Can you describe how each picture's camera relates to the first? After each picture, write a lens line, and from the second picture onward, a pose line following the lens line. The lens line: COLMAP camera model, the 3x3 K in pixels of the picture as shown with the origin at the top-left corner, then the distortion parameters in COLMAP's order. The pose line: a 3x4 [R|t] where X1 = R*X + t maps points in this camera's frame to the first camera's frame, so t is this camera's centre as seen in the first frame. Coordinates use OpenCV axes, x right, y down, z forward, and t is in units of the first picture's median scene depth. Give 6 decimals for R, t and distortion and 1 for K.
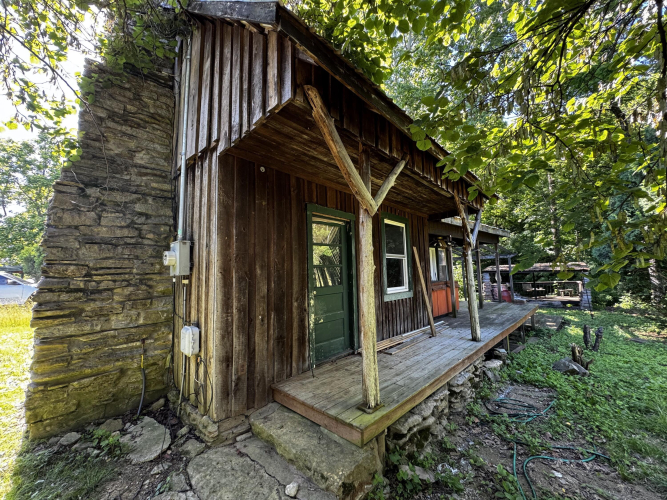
lens RADIAL K [[271.5, 0, 336.1], [0, 271.5, 249.0], [0, 0, 1]] dist [-0.003504, -0.000456]
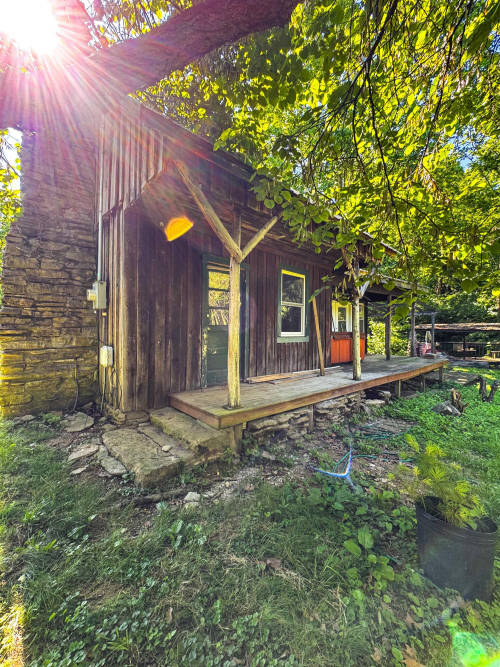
lens RADIAL K [[271.5, 0, 247.8], [0, 271.5, 333.8], [0, 0, 1]] dist [-0.003504, -0.000456]
pose [[0.995608, 0.035731, -0.086535, 0.249607], [-0.026375, 0.993916, 0.106934, 0.059518], [0.089829, -0.104182, 0.990493, -0.238043]]
